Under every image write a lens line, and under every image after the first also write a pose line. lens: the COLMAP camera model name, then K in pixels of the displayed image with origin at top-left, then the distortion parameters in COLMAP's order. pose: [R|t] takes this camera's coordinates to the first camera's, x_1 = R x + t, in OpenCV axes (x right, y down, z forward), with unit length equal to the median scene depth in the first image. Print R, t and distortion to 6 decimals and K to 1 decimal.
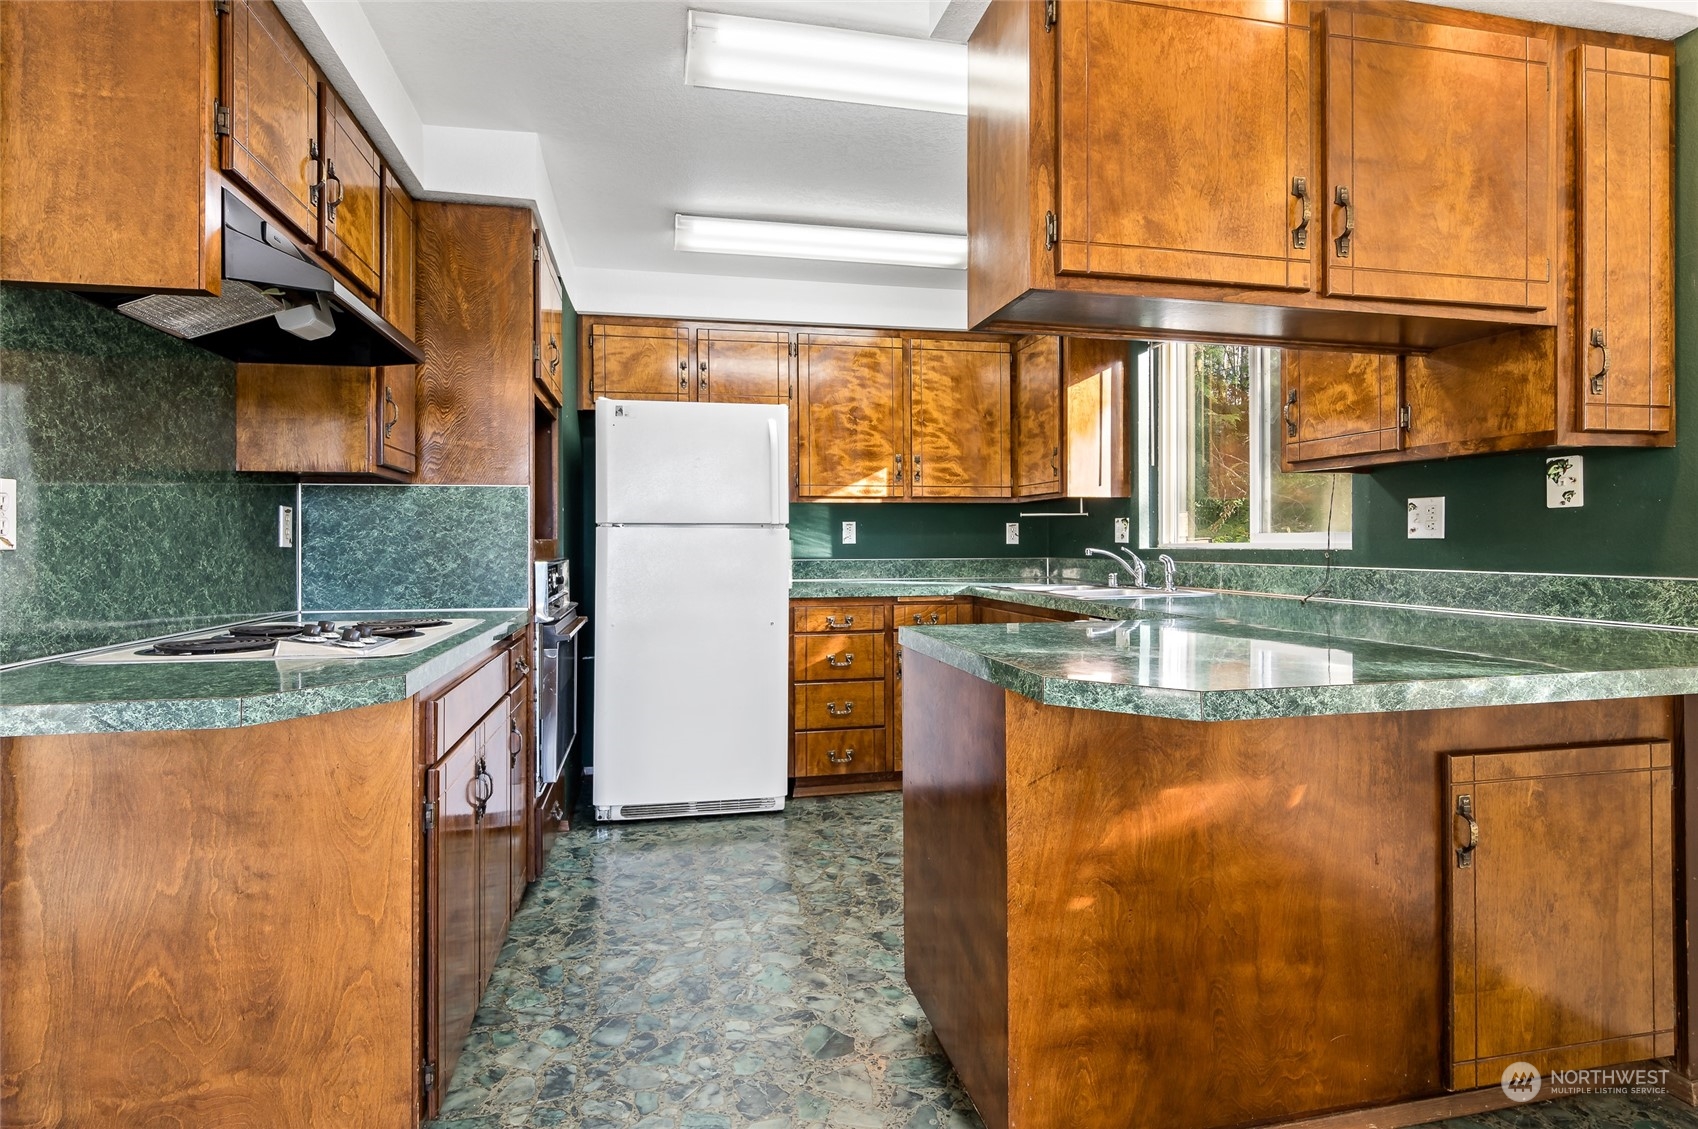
lens RADIAL K [[861.2, 0, 843.3], [0, 861.2, 540.1], [0, 0, 1]] dist [-0.003700, -0.000500]
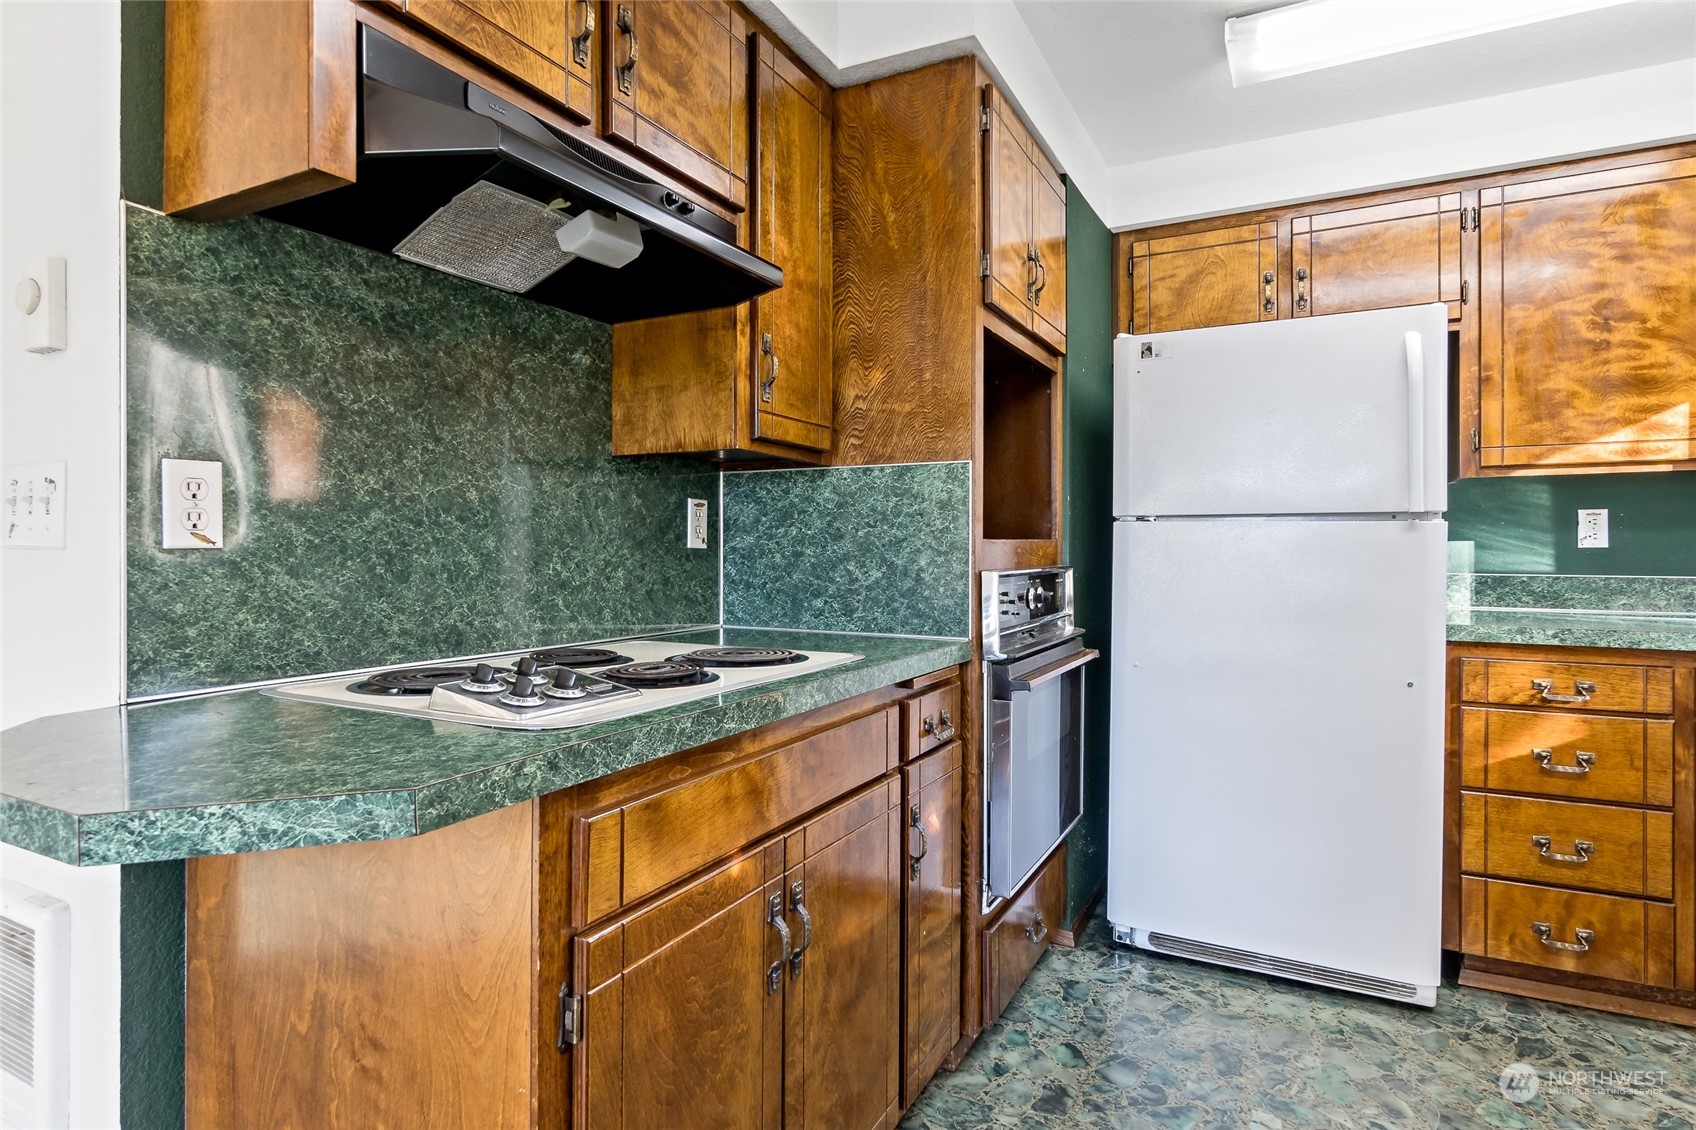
lens RADIAL K [[916.1, 0, 842.2], [0, 916.1, 551.0], [0, 0, 1]] dist [0.001725, 0.001092]
pose [[0.767665, 0.006270, -0.640821, 0.025001], [-0.001349, 0.999966, 0.008168, 0.003119], [0.640850, -0.005405, 0.767647, 0.375020]]
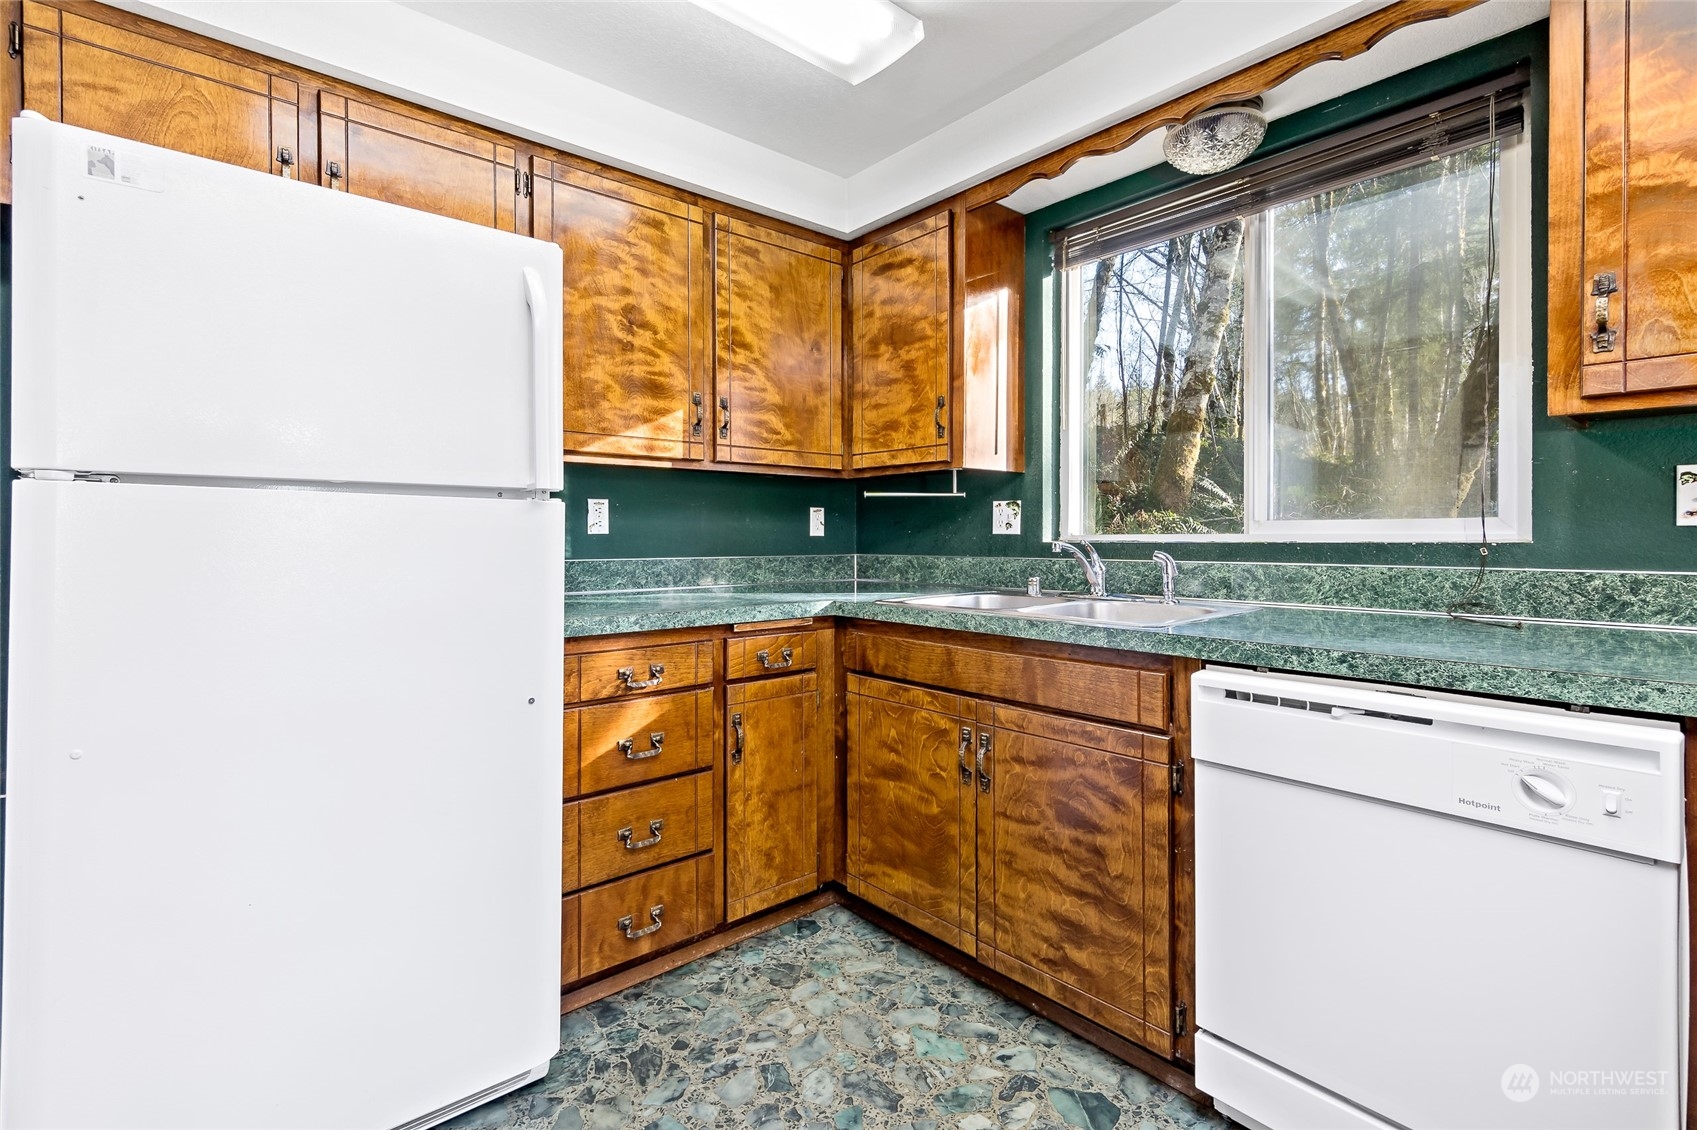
lens RADIAL K [[779.3, 0, 841.6], [0, 779.3, 536.2], [0, 0, 1]] dist [0.001210, -0.000805]
pose [[0.880024, 0.003472, 0.474917, -0.181481], [-0.004224, 0.999991, 0.000516, 0.007644], [-0.474911, -0.002460, 0.880030, 0.723873]]
